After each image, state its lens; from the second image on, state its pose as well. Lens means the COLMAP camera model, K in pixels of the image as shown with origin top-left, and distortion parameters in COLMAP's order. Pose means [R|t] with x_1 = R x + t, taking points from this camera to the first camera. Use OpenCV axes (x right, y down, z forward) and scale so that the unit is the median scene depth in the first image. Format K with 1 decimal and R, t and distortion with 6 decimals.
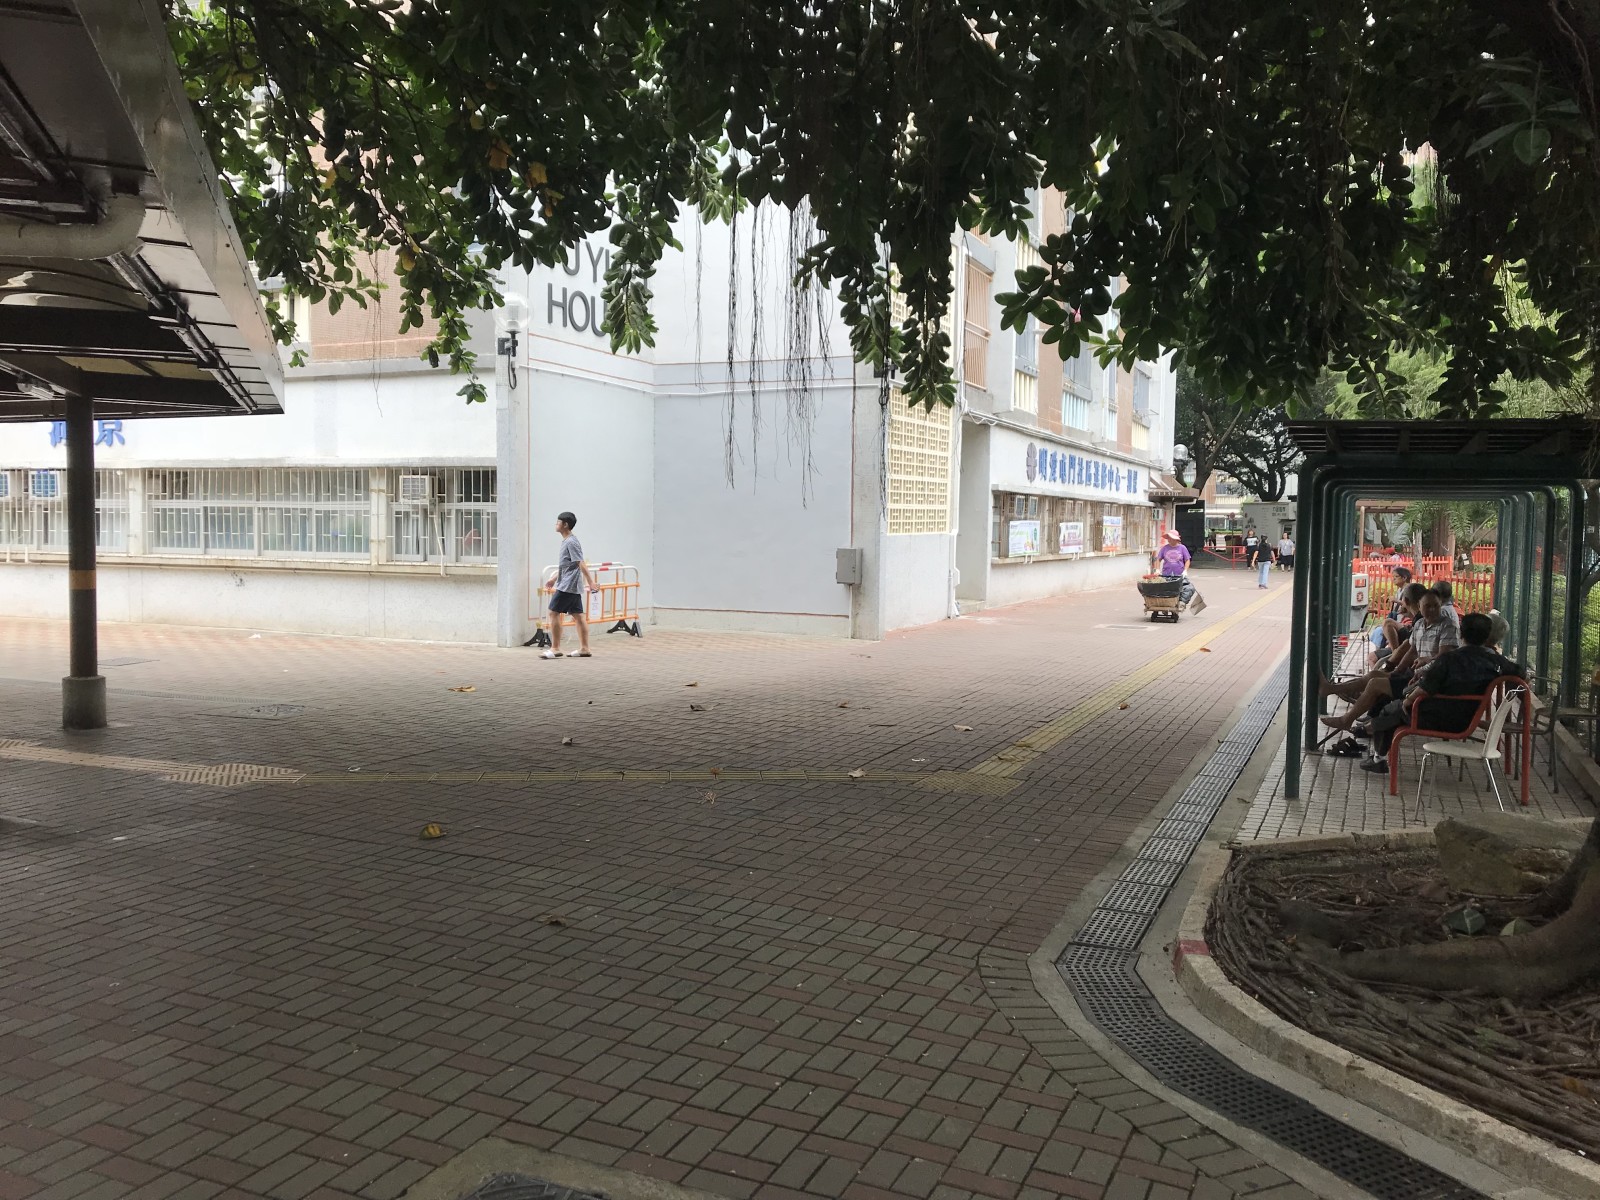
lens RADIAL K [[1307.3, 0, 801.7], [0, 1307.3, 592.6], [0, 0, 1]] dist [0.032240, 0.000566]
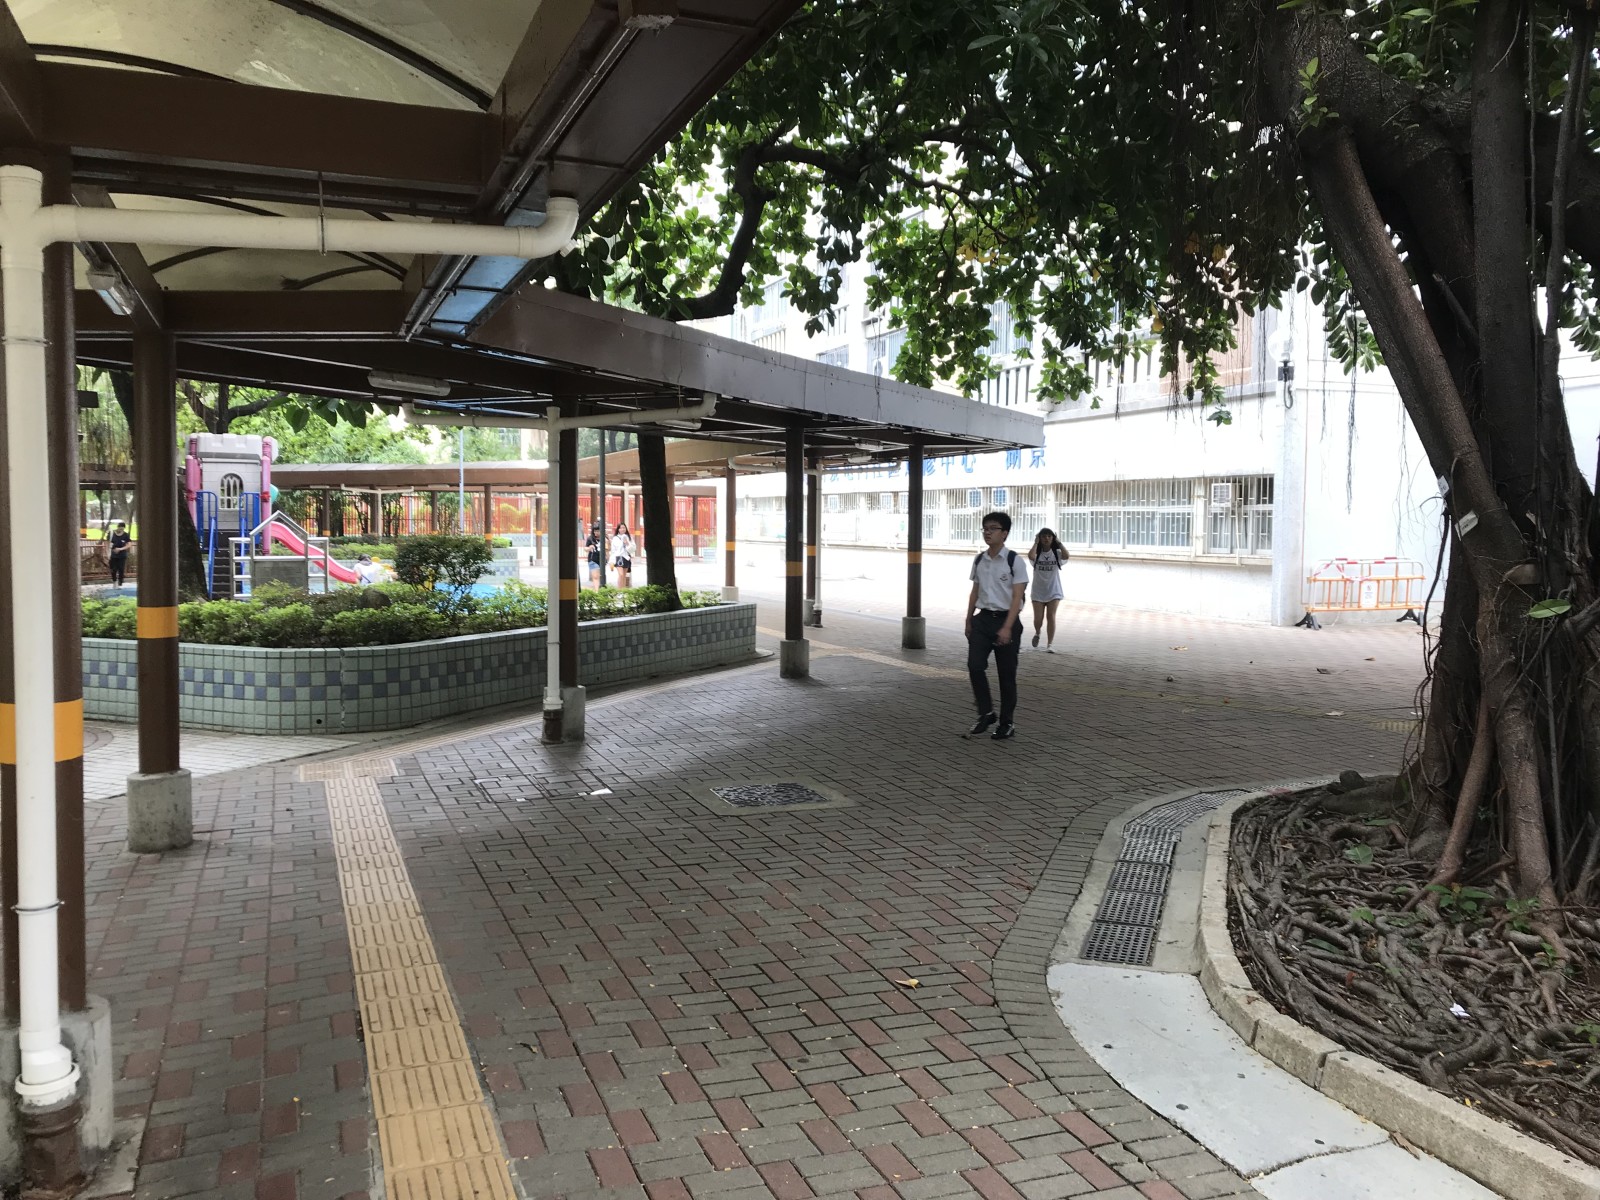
lens RADIAL K [[1307.3, 0, 798.9], [0, 1307.3, 600.0], [0, 0, 1]] dist [0.032240, 0.000566]
pose [[0.706280, 0.035499, -0.707042, 0.313572], [-0.032820, 0.999310, 0.017388, 0.011762], [0.707172, 0.010924, 0.706957, -0.152195]]
